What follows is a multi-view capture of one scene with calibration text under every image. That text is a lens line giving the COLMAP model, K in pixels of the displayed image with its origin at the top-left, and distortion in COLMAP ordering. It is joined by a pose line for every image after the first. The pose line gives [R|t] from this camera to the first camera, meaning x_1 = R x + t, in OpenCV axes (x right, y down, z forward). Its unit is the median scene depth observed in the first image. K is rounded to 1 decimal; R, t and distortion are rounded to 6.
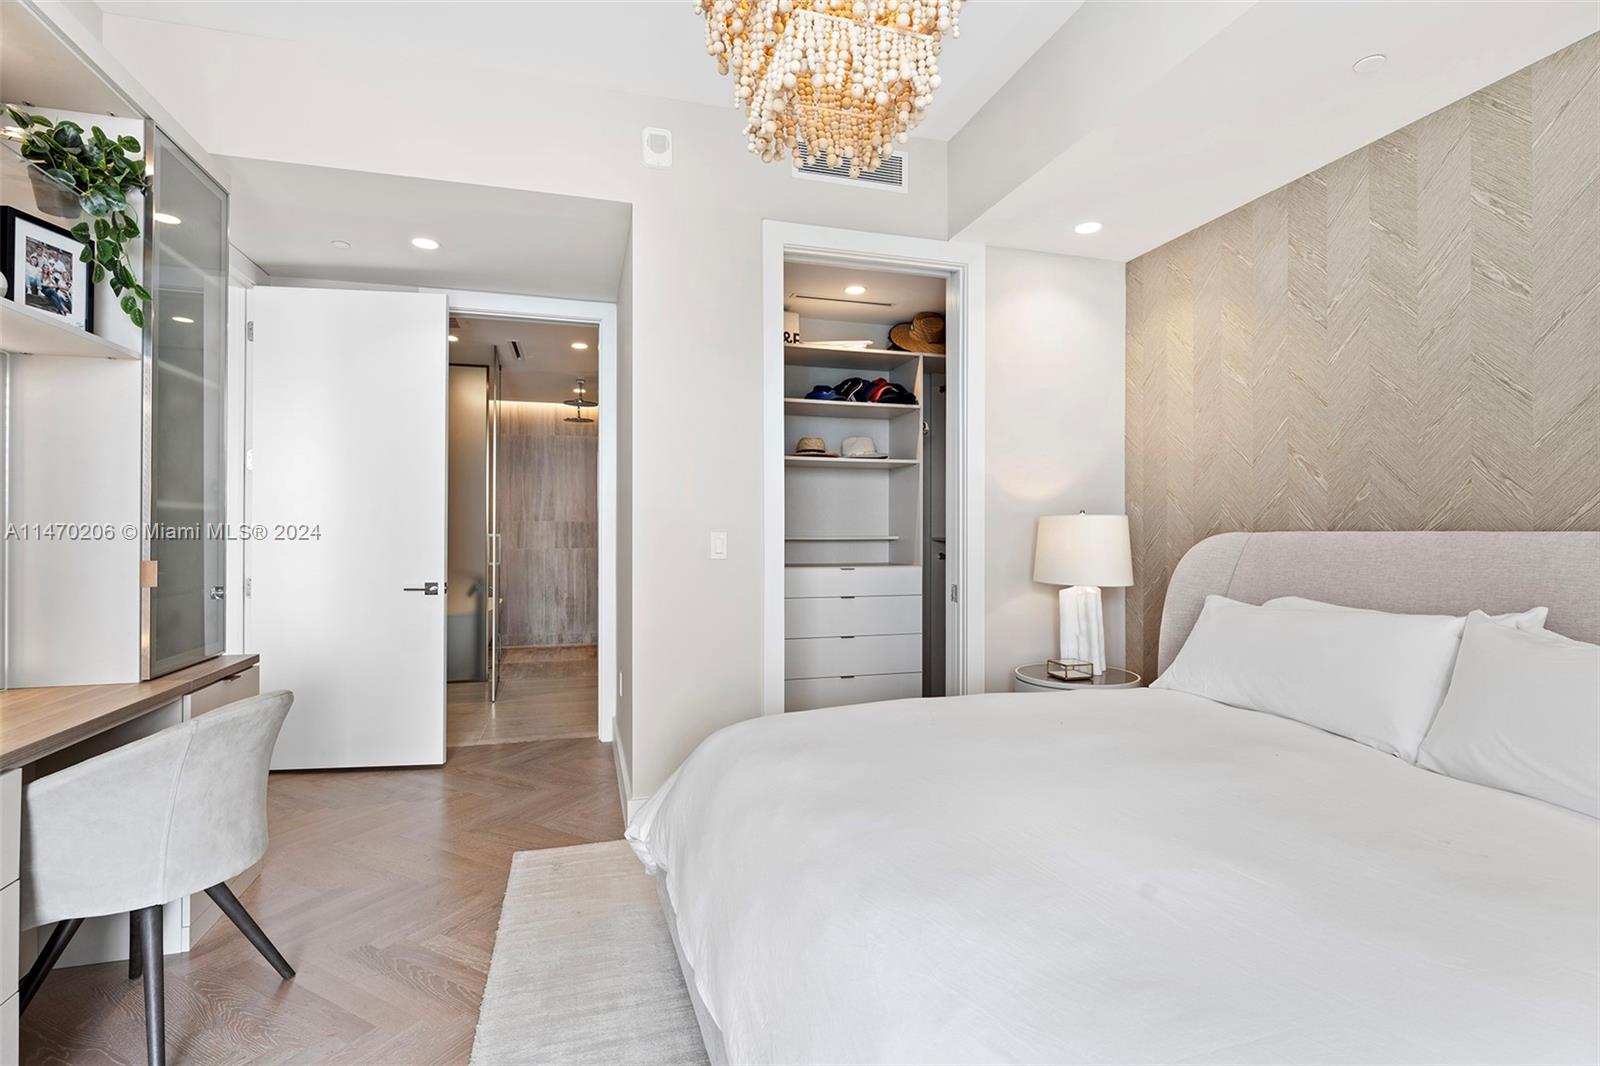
lens RADIAL K [[775.2, 0, 800.0], [0, 775.2, 533.0], [0, 0, 1]] dist [0.000051, 0.000234]
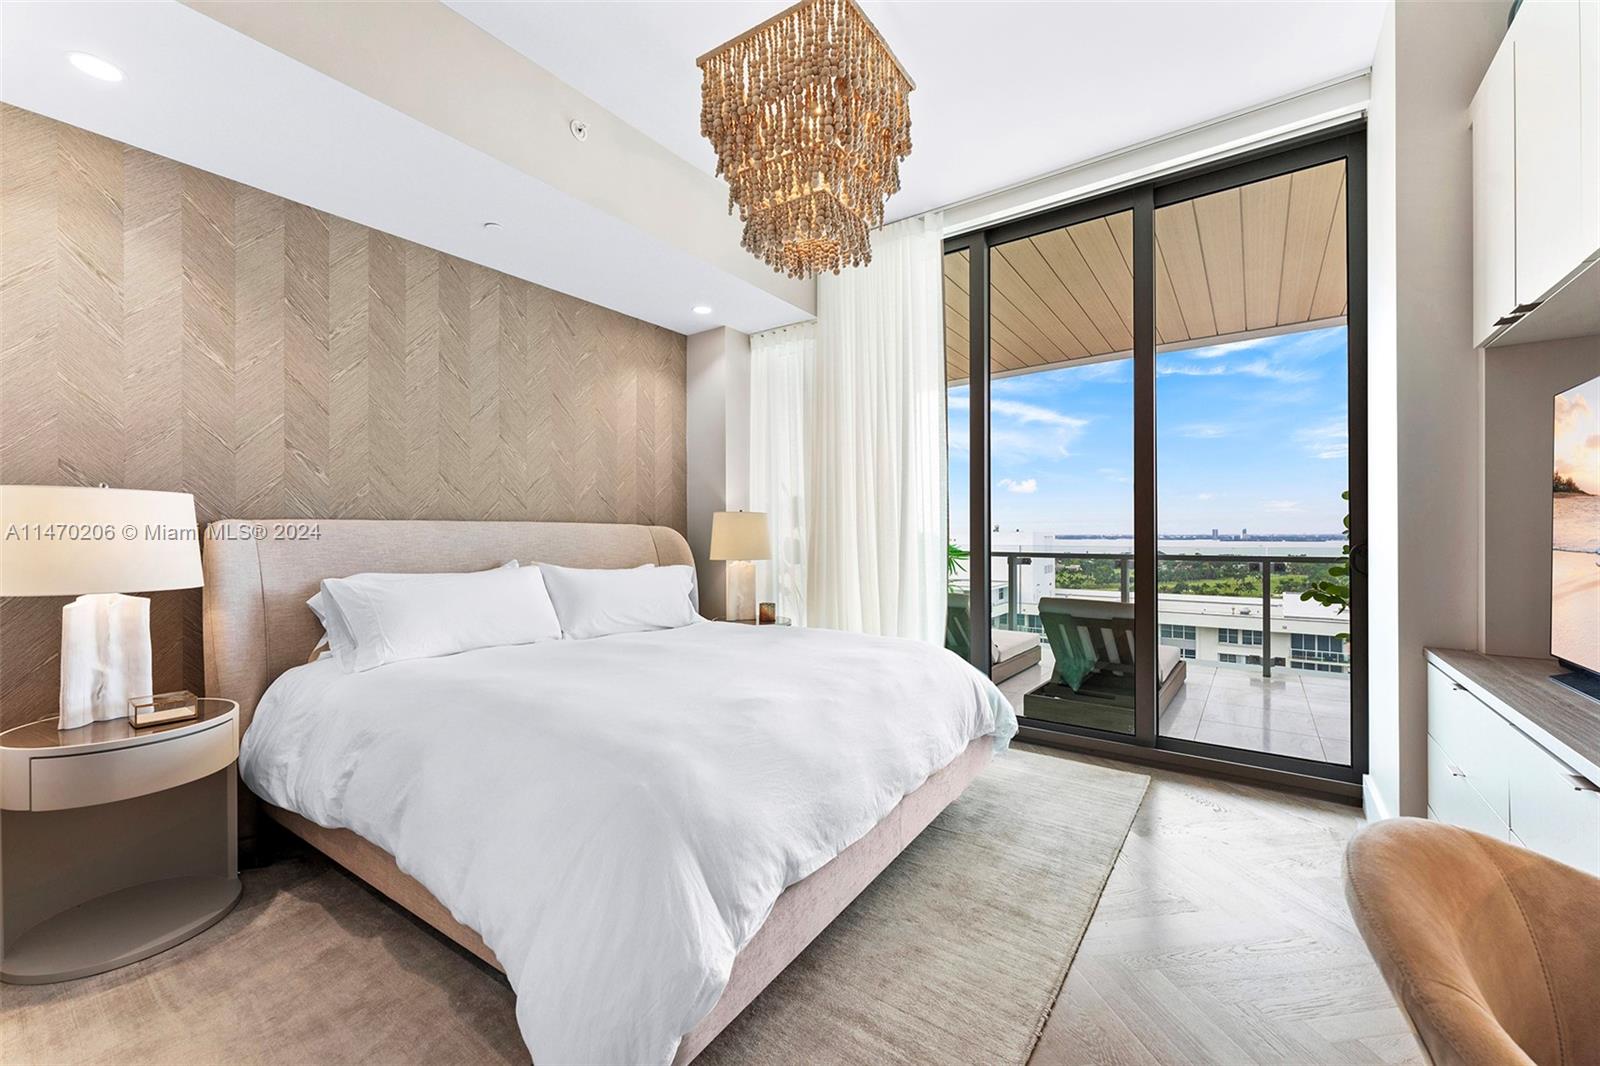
lens RADIAL K [[627.3, 0, 800.0], [0, 627.3, 533.0], [0, 0, 1]] dist [-0.000243, -0.000005]
pose [[-0.613807, -0.000890, 0.789456, -0.914625], [0.002939, 0.999990, 0.003413, 0.029511], [-0.789451, 0.004415, -0.613798, 1.763260]]
